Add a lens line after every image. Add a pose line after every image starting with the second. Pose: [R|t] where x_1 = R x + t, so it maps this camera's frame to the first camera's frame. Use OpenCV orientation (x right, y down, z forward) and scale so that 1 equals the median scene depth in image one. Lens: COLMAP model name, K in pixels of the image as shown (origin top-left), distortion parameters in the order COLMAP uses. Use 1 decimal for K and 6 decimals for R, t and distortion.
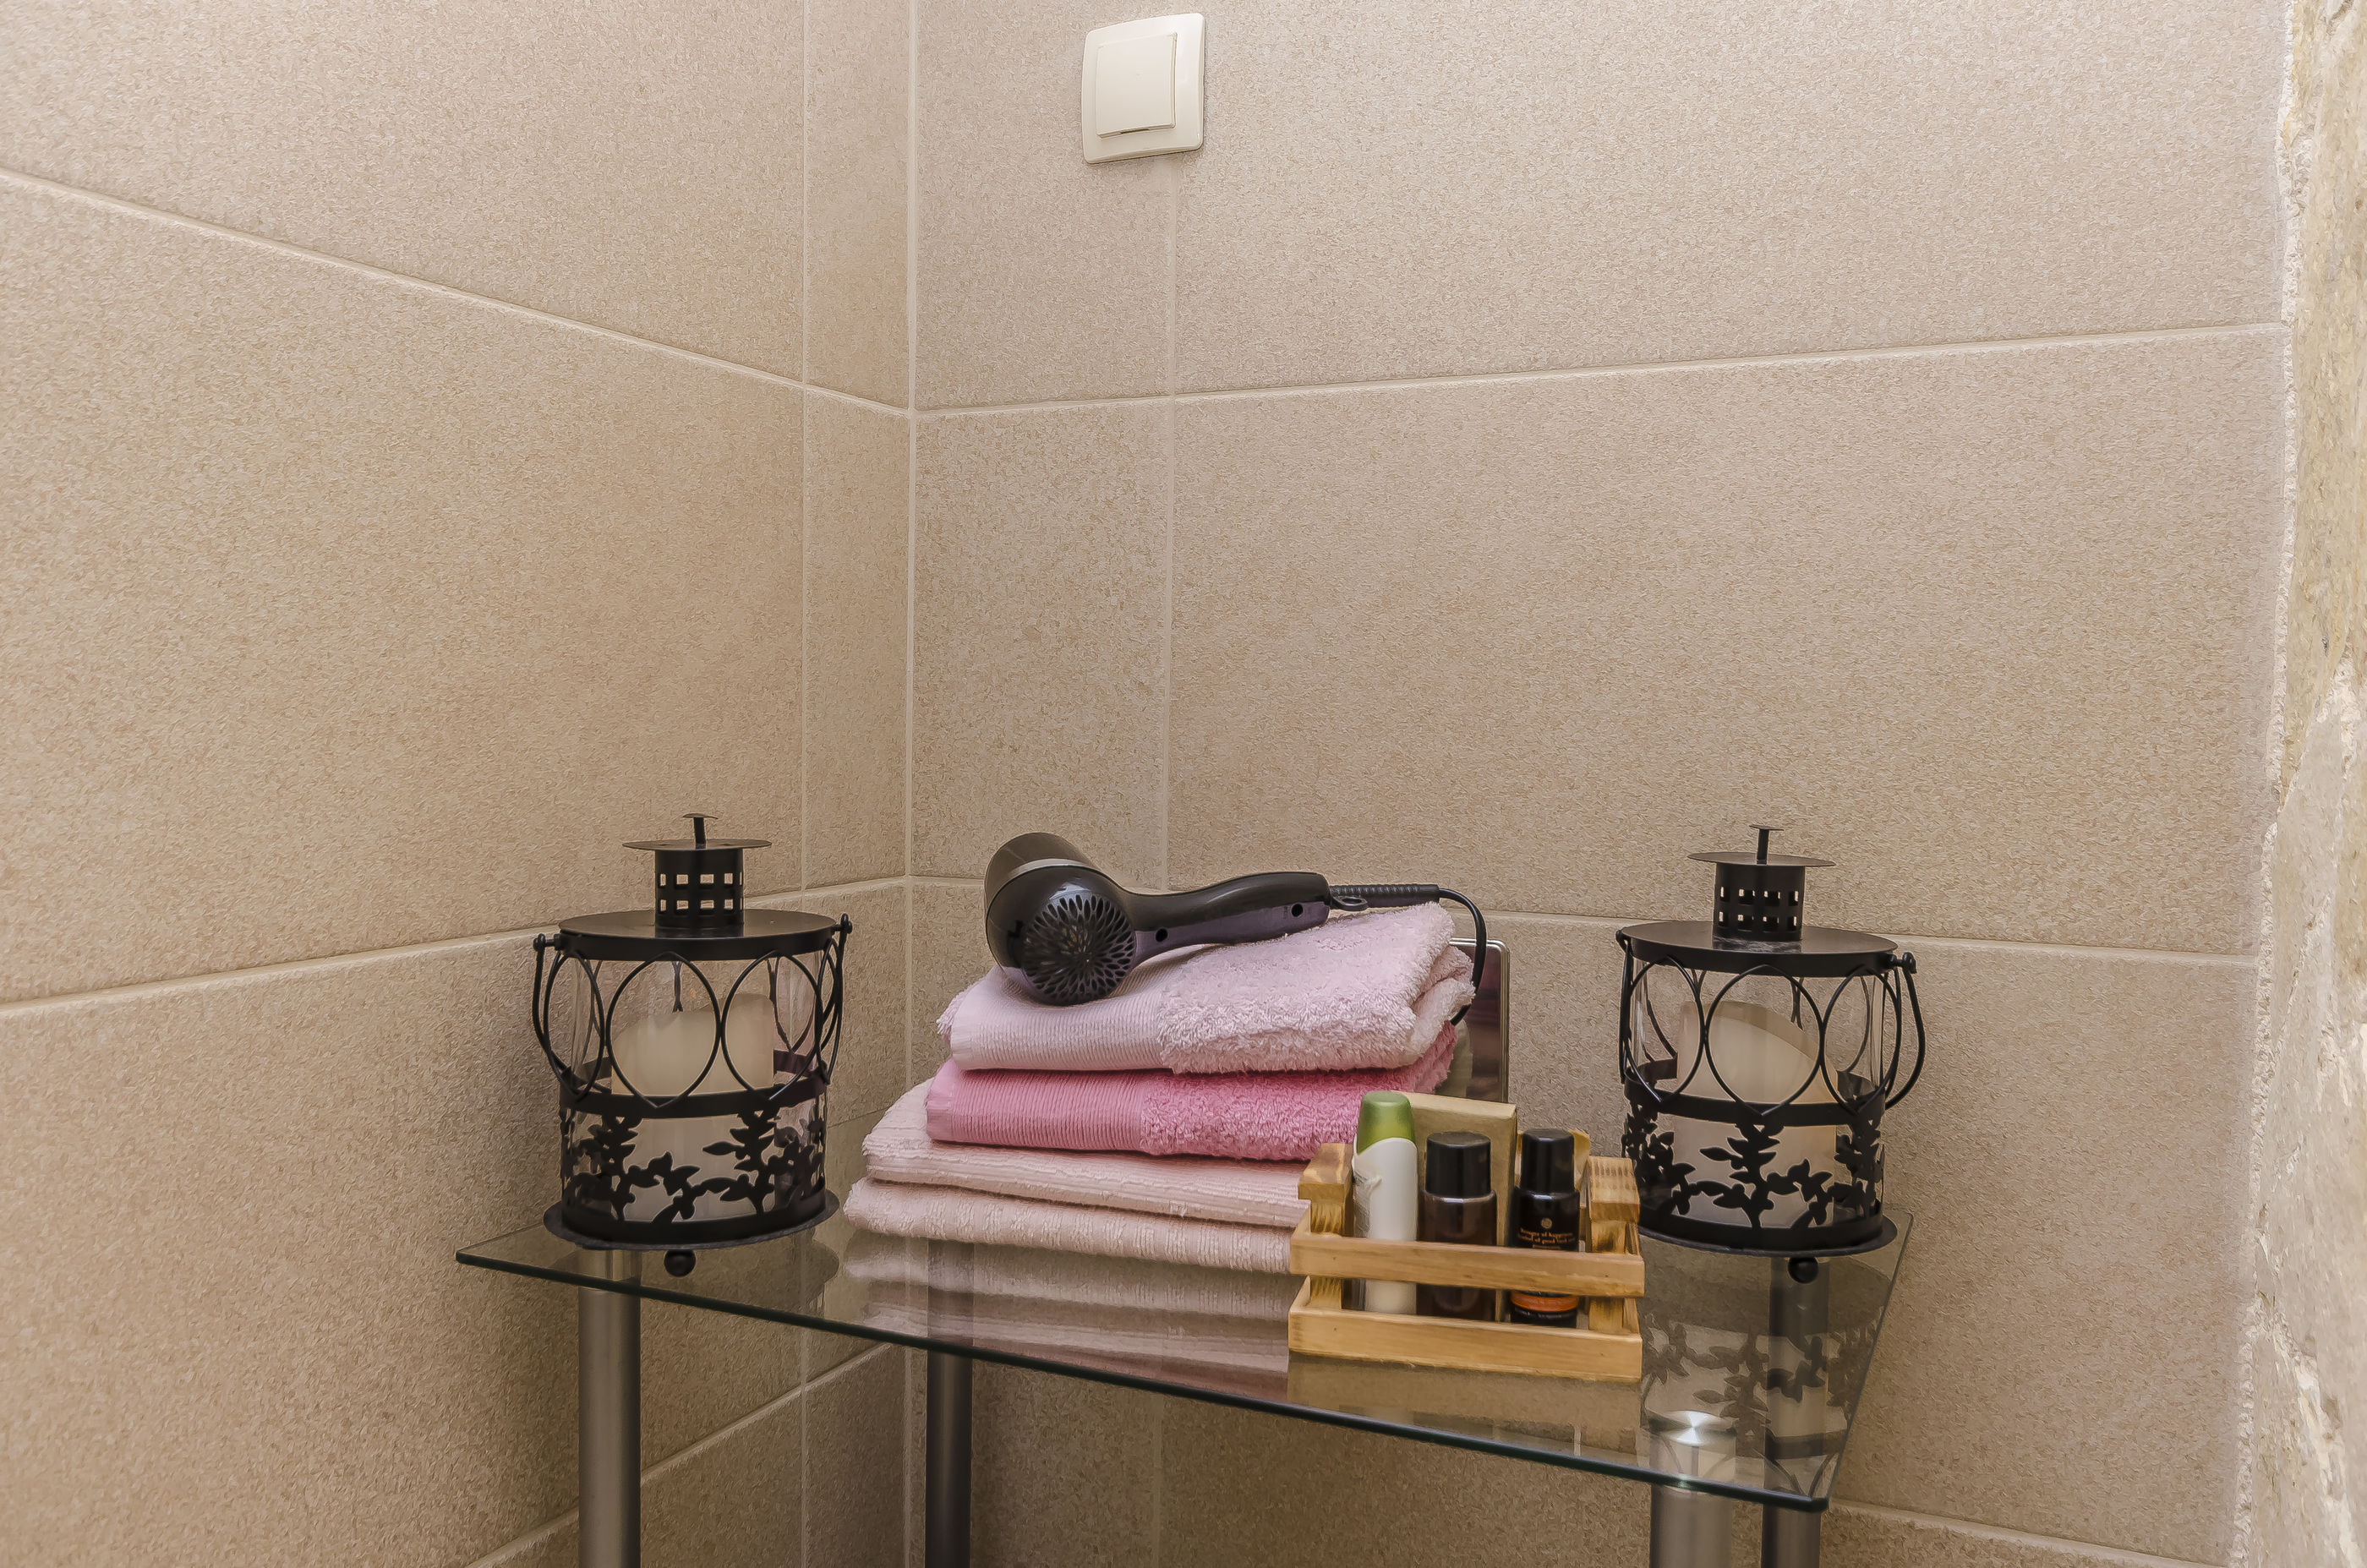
lens RADIAL K [[1880.0, 0, 1183.5], [0, 1880.0, 784.0], [0, 0, 1]] dist [-0.007295, -0.002150]
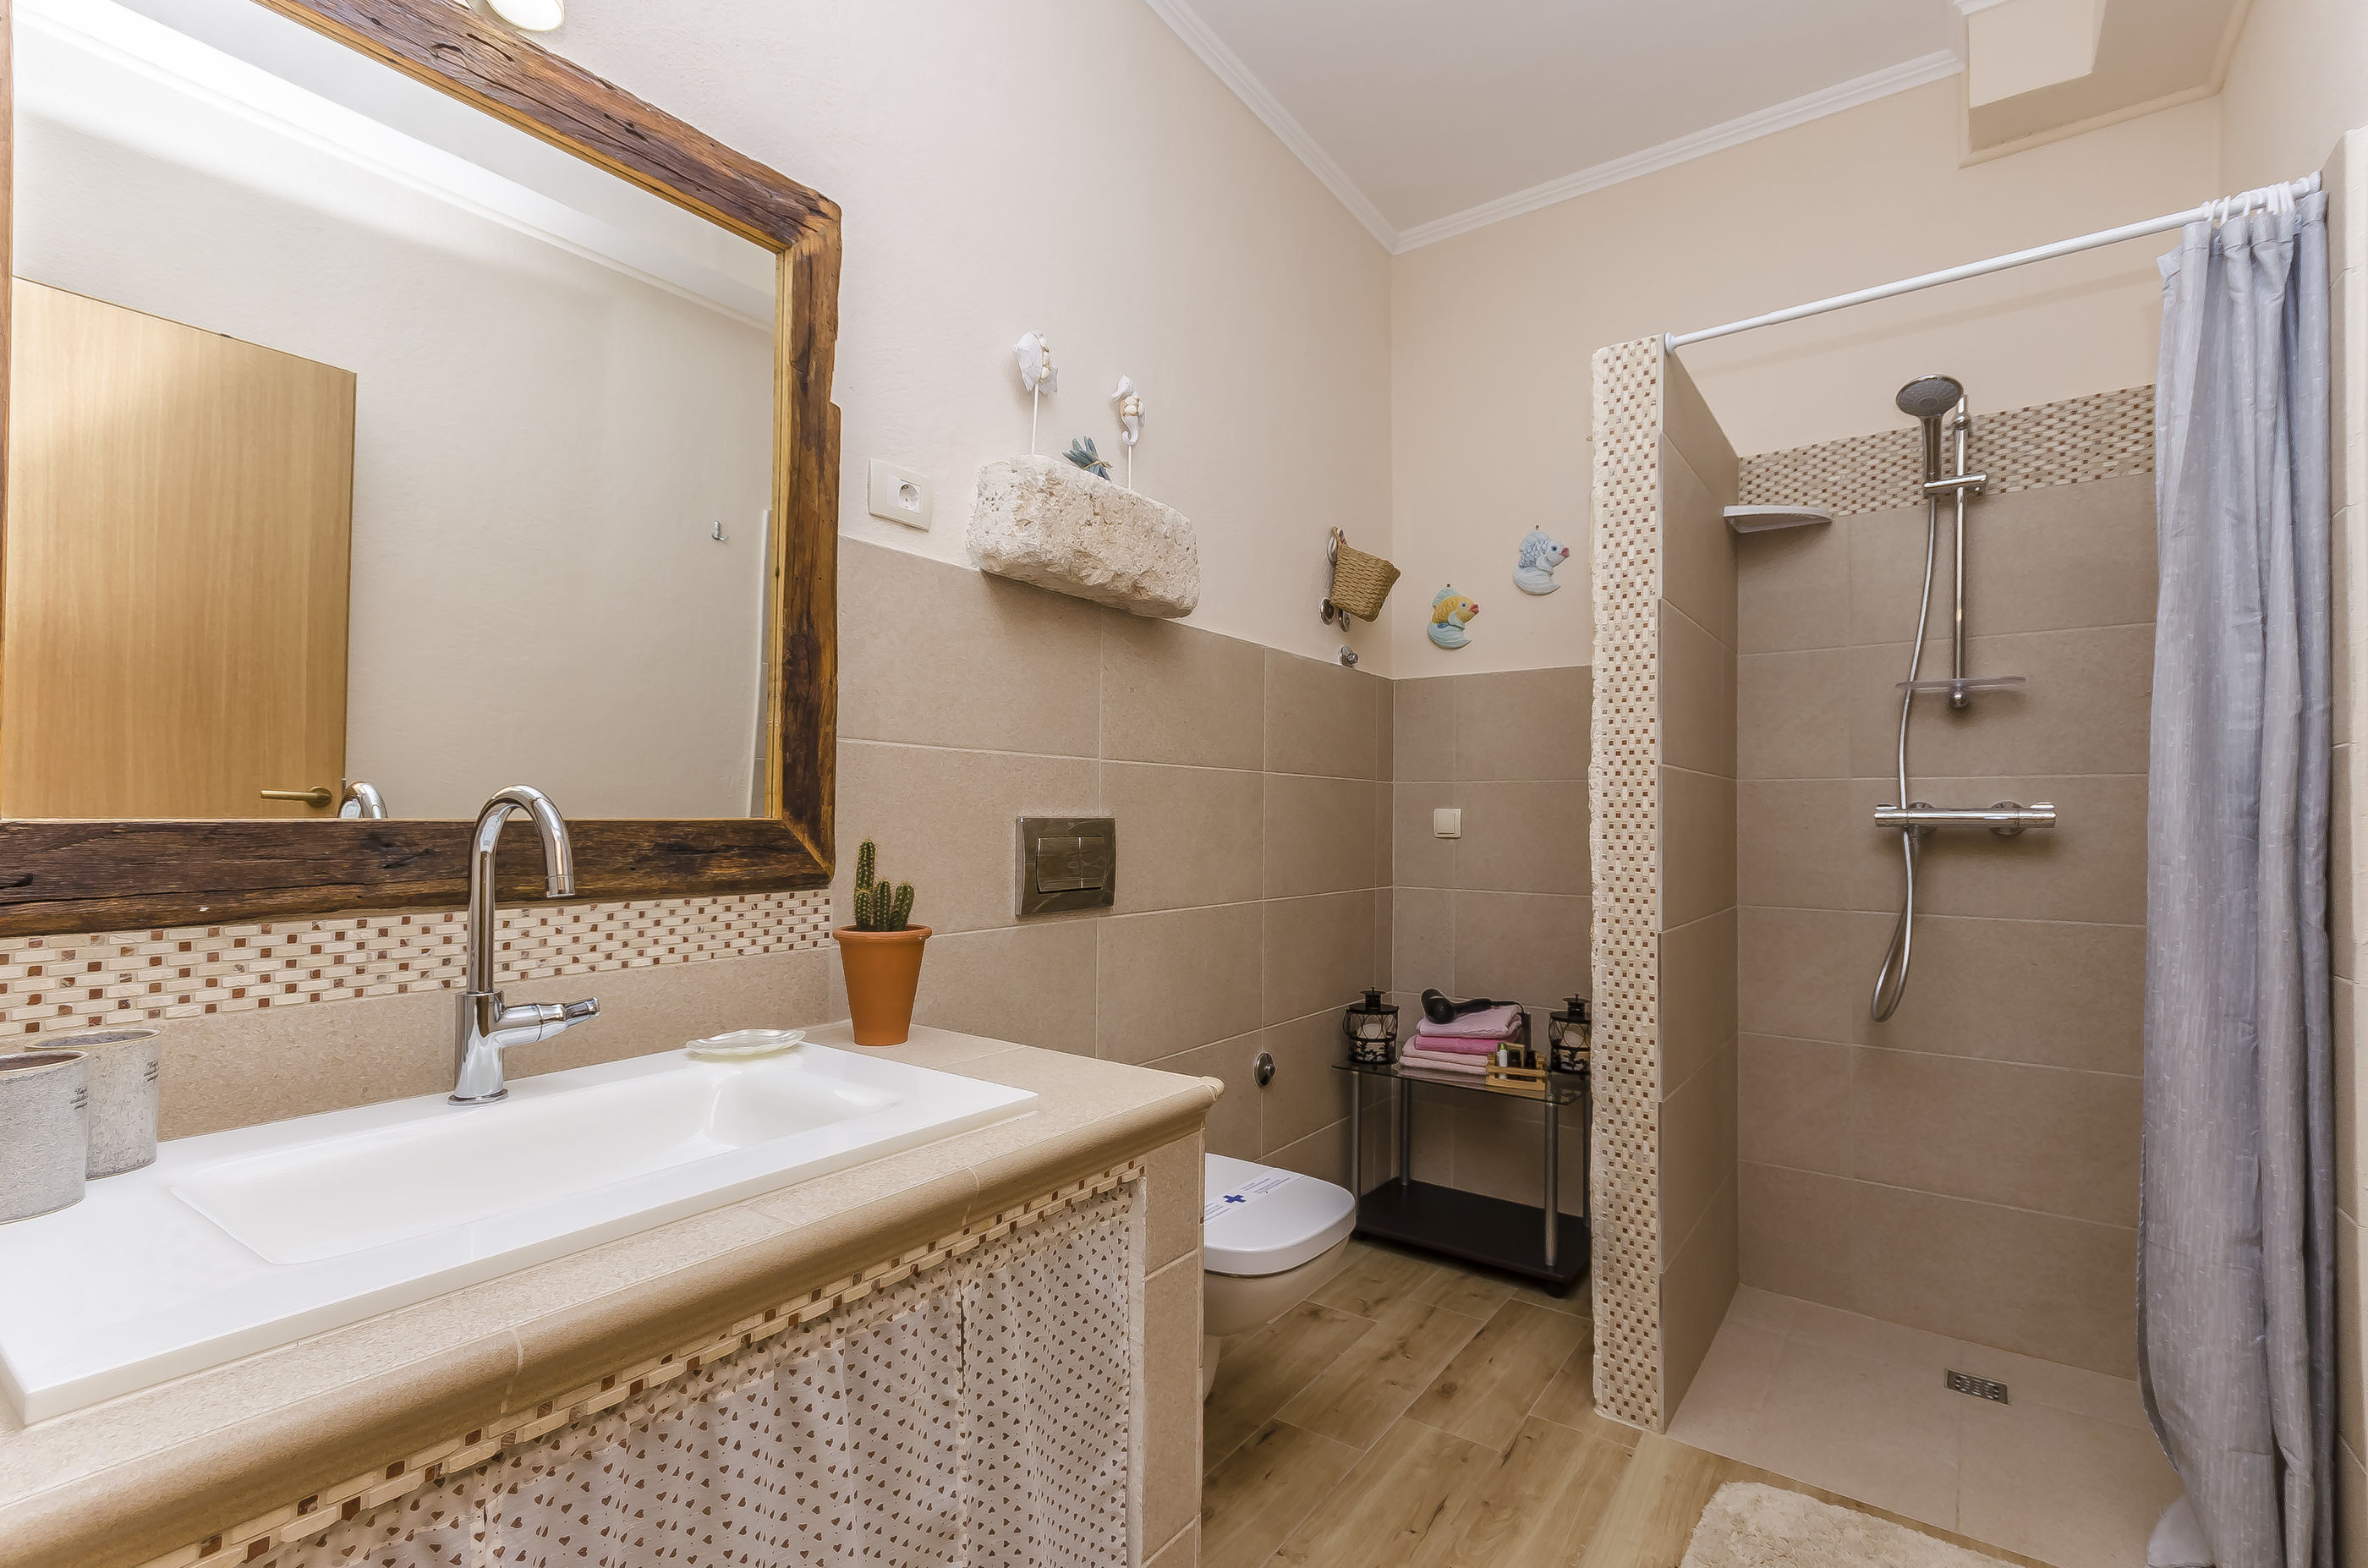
lens RADIAL K [[1057.7, 0, 1181.0], [0, 1057.7, 795.0], [0, 0, 1]] dist [0.008871, 0.000053]
pose [[0.980097, -0.011757, -0.198173, -0.190598], [-0.002504, 0.997433, -0.071557, -0.330854], [0.198505, 0.070629, 0.977552, -2.244557]]
